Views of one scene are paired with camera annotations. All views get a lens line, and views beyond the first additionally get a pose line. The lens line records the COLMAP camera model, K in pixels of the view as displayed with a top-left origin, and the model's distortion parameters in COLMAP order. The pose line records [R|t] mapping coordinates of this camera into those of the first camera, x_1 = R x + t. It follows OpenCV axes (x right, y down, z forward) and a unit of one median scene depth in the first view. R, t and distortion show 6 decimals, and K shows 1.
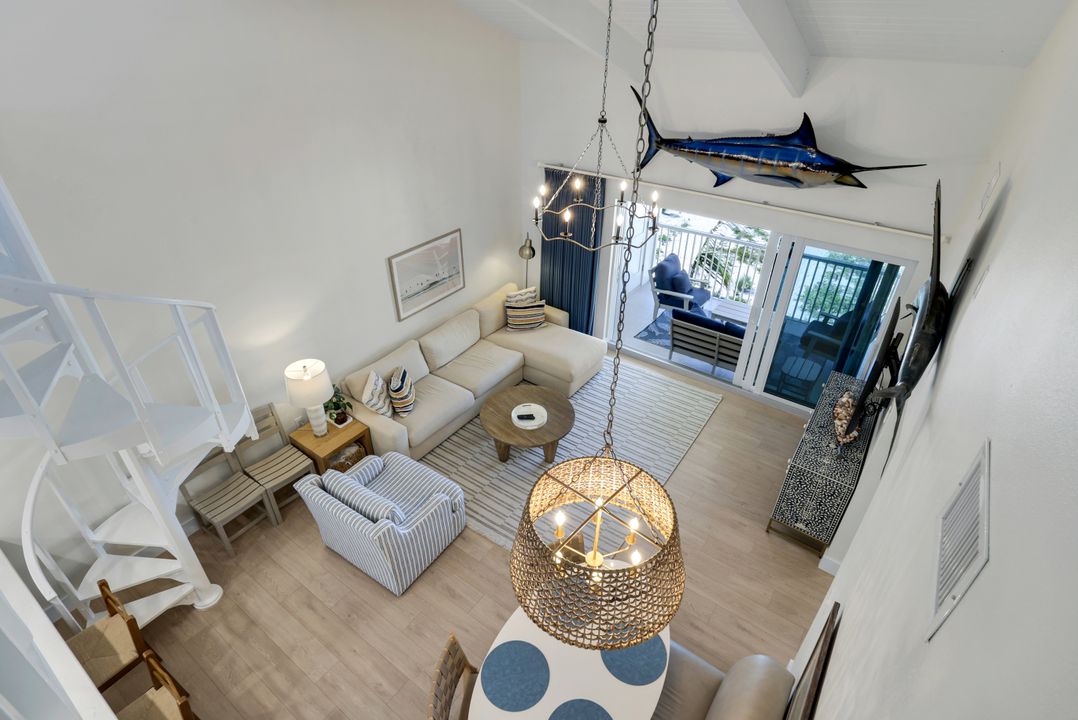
lens RADIAL K [[540.8, 0, 536.7], [0, 540.8, 348.8], [0, 0, 1]] dist [-0.001749, -0.000101]
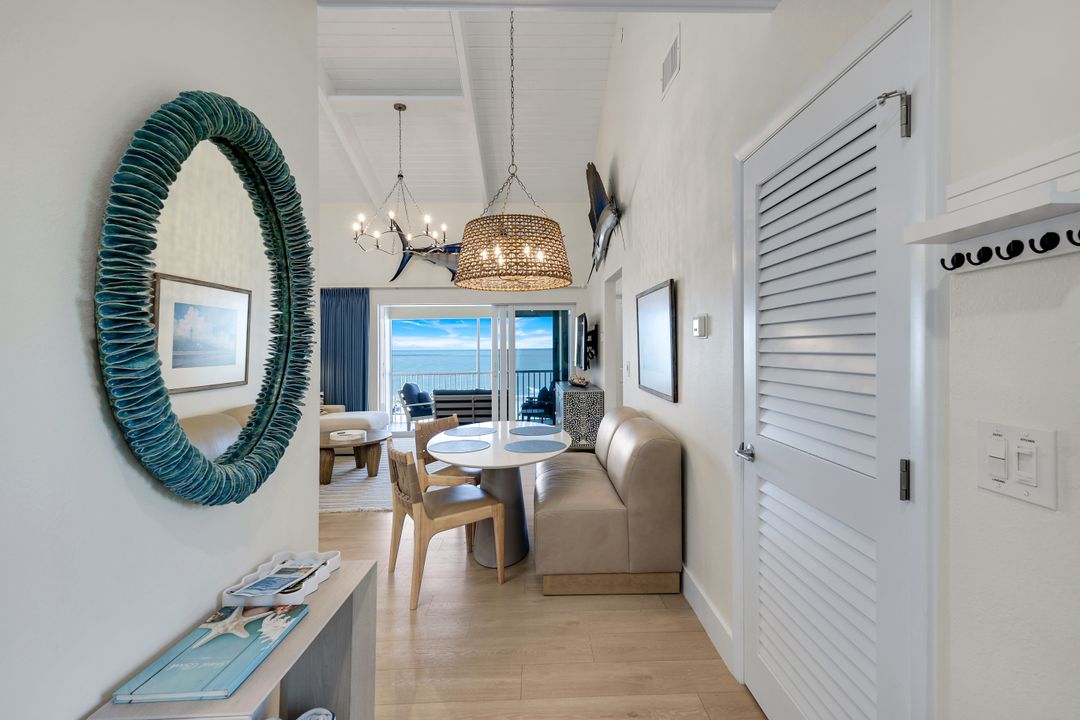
lens RADIAL K [[478.5, 0, 538.0], [0, 478.5, 349.5], [0, 0, 1]] dist [0.000068, -0.000009]
pose [[0.801363, -0.016984, 0.597937, -0.246171], [0.331028, 0.845176, -0.419641, 0.445412], [-0.498234, 0.534219, 0.682915, 0.069149]]
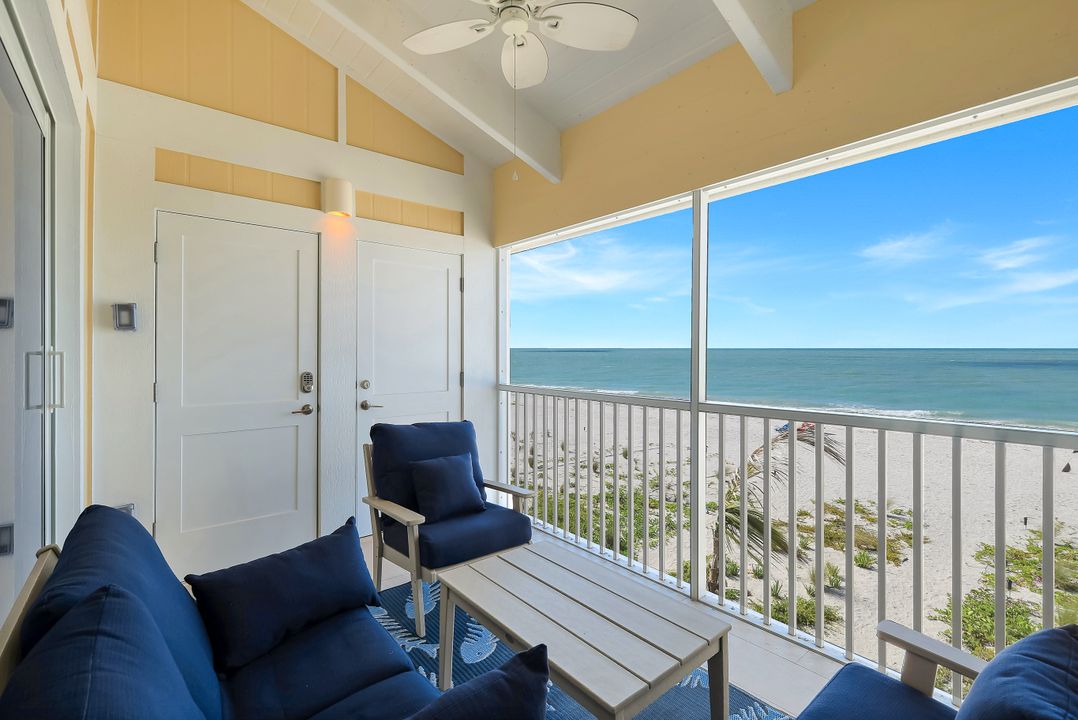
lens RADIAL K [[484.9, 0, 539.5], [0, 484.9, 348.6], [0, 0, 1]] dist [0.001753, 0.000117]
pose [[0.966887, -0.009818, -0.255018, 0.555296], [-0.126778, 0.848765, -0.513347, -0.055819], [0.221490, 0.528679, 0.819415, 0.939293]]
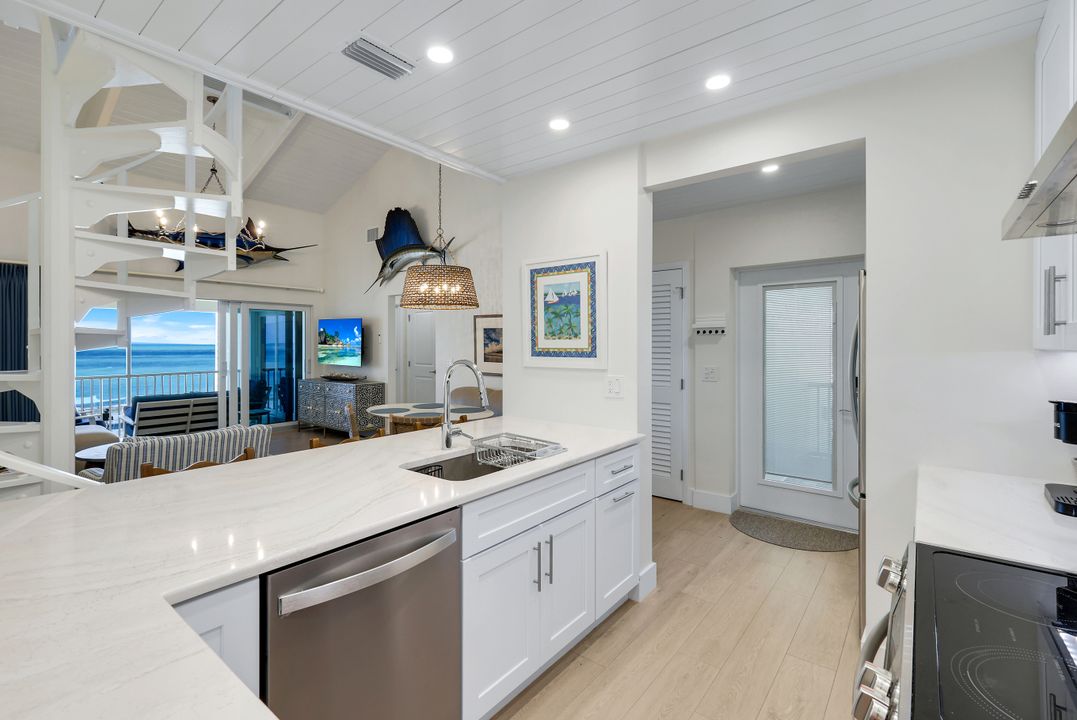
lens RADIAL K [[492.2, 0, 538.9], [0, 492.2, 343.7], [0, 0, 1]] dist [0.000437, 0.000861]
pose [[0.047274, -0.010104, 0.998831, -0.754687], [0.531373, 0.846975, -0.016582, 0.309587], [-0.845818, 0.531536, 0.045408, 0.255704]]
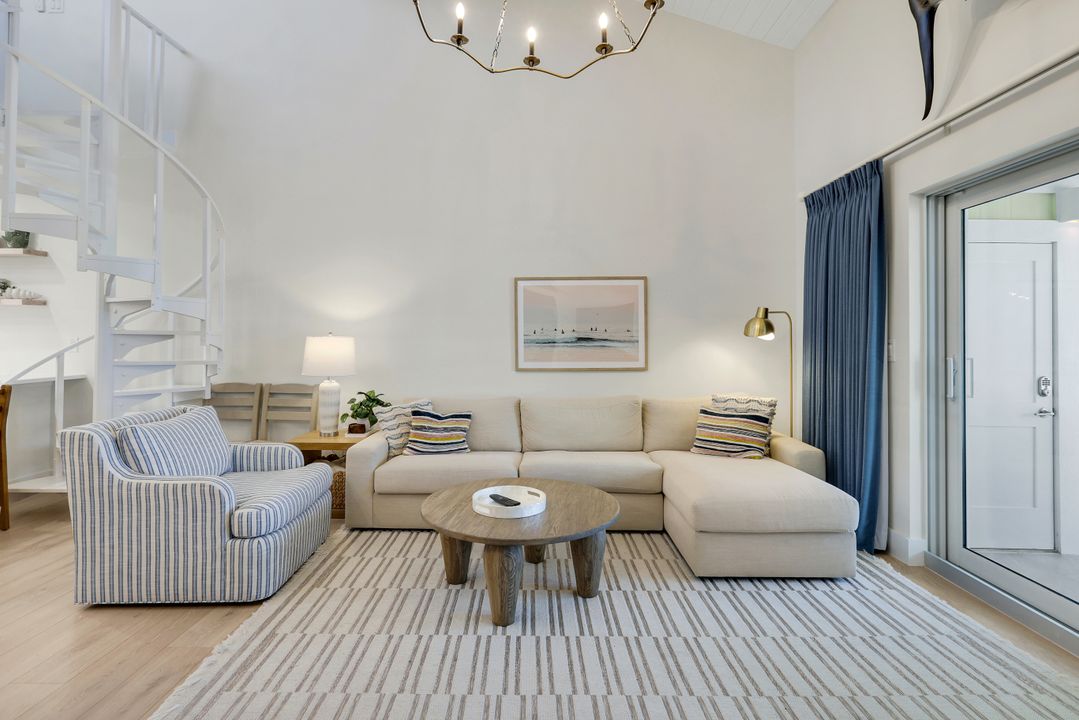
lens RADIAL K [[537.6, 0, 540.6], [0, 537.6, 334.4], [0, 0, 1]] dist [0.001210, 0.000234]
pose [[0.580558, -0.010984, -0.814145, 0.349970], [-0.433192, 0.842479, -0.320271, 0.124133], [0.689418, 0.538617, 0.484350, 0.623476]]
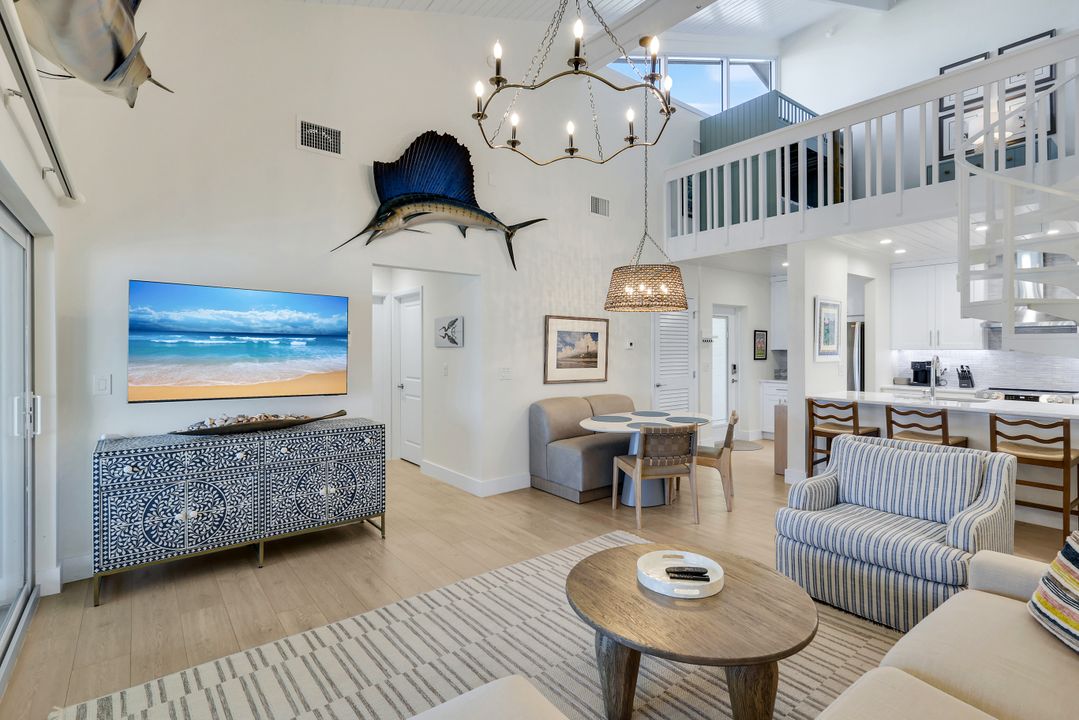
lens RADIAL K [[509.8, 0, 536.0], [0, 509.8, 349.0], [0, 0, 1]] dist [0.000189, -0.000060]
pose [[-0.960992, -0.009930, 0.276397, -0.012238], [0.139122, 0.846364, 0.514113, -0.218405], [-0.239038, 0.532512, -0.811968, 1.112531]]
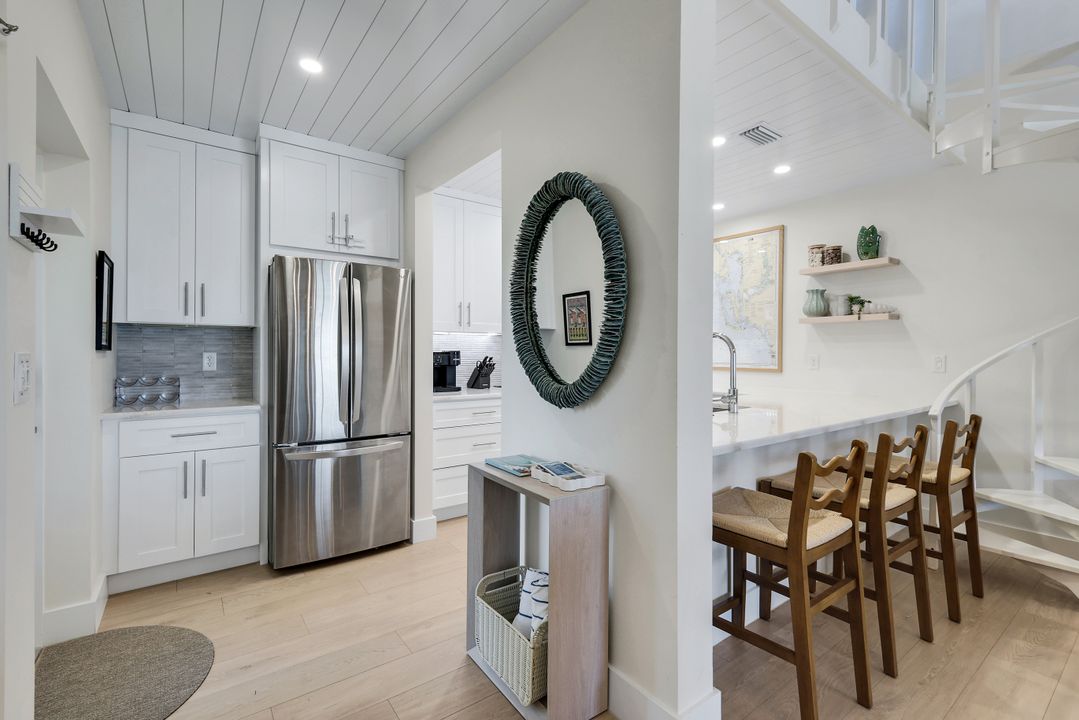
lens RADIAL K [[483.3, 0, 542.1], [0, 483.3, 355.6], [0, 0, 1]] dist [-0.000532, -0.000157]
pose [[-0.299449, -0.007848, -0.954080, 0.061105], [-0.512244, 0.844953, 0.153823, 0.312289], [0.804945, 0.534784, -0.257040, 0.325381]]
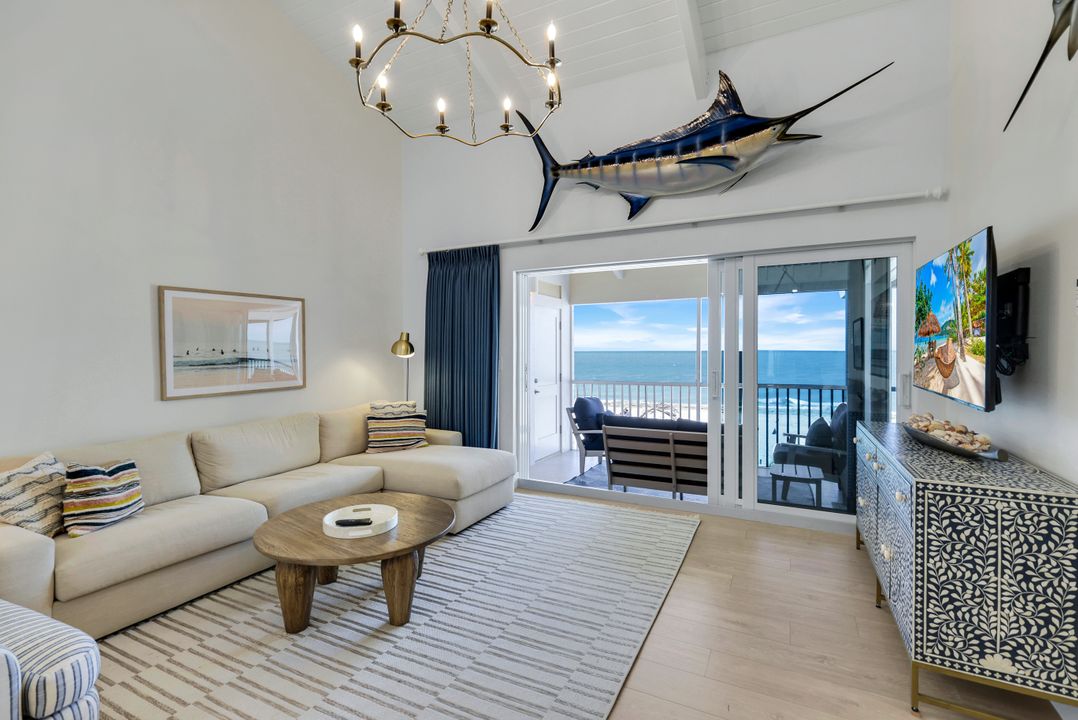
lens RADIAL K [[489.7, 0, 537.7], [0, 489.7, 349.9], [0, 0, 1]] dist [0.002517, 0.000326]
pose [[0.988960, -0.010052, 0.147843, 0.073757], [0.086905, 0.847451, -0.523711, 0.215531], [-0.120026, 0.530778, 0.838969, 0.452417]]
